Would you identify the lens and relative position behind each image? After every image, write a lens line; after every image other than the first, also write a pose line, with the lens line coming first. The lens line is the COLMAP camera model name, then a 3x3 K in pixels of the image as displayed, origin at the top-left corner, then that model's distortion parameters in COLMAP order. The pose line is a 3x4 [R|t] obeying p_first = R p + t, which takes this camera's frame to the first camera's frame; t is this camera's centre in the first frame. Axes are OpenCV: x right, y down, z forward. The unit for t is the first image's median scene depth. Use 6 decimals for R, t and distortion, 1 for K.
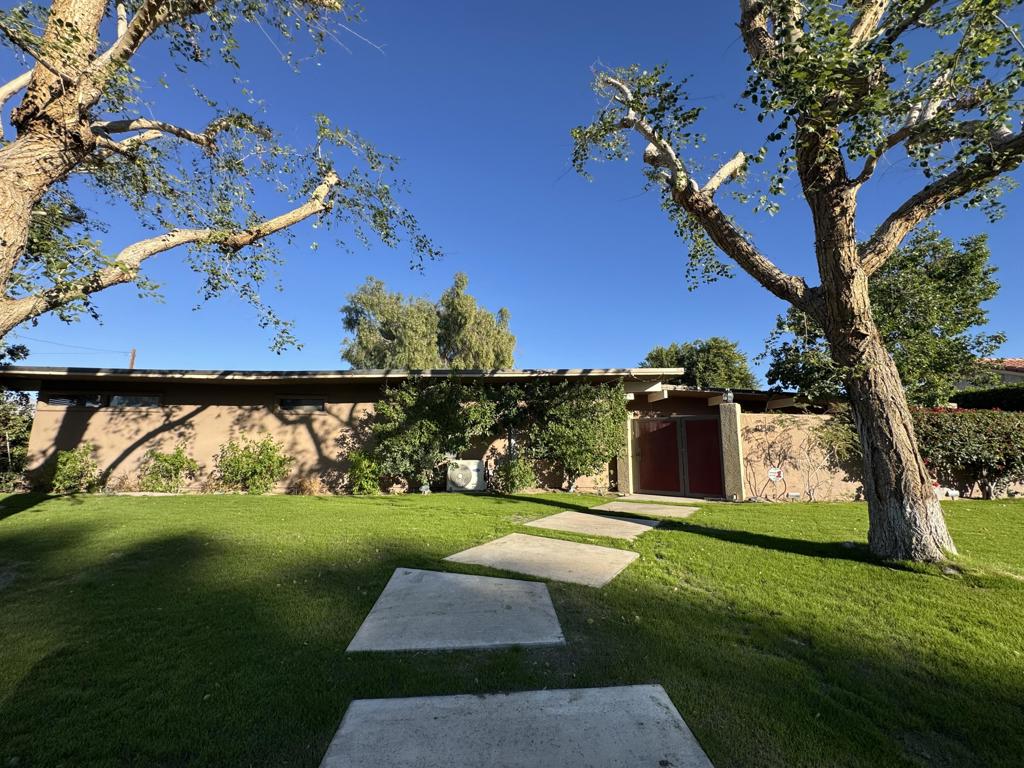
lens RADIAL K [[405.3, 0, 505.7], [0, 405.3, 382.8], [0, 0, 1]] dist [0.000769, 0.000355]
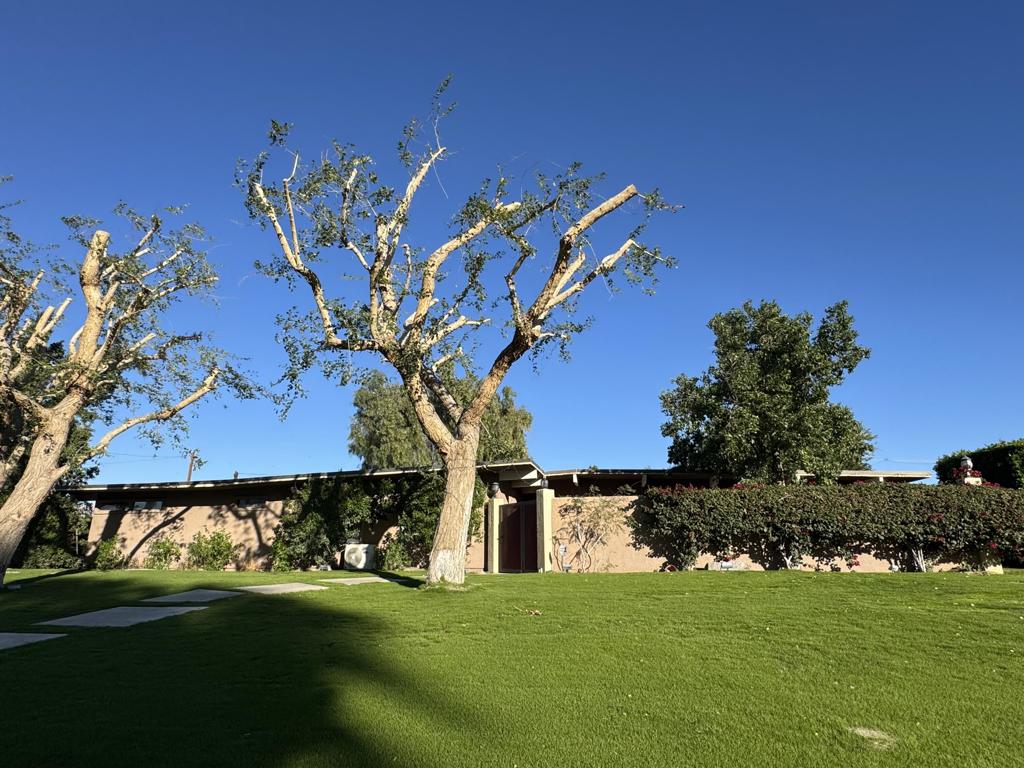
lens RADIAL K [[543.3, 0, 512.0], [0, 543.3, 384.0], [0, 0, 1]] dist [-0.002003, -0.000117]
pose [[0.962814, -0.092819, -0.253719, 0.835827], [0.058161, 0.988321, -0.140851, -0.032726], [0.263829, 0.120856, 0.956968, -0.532936]]
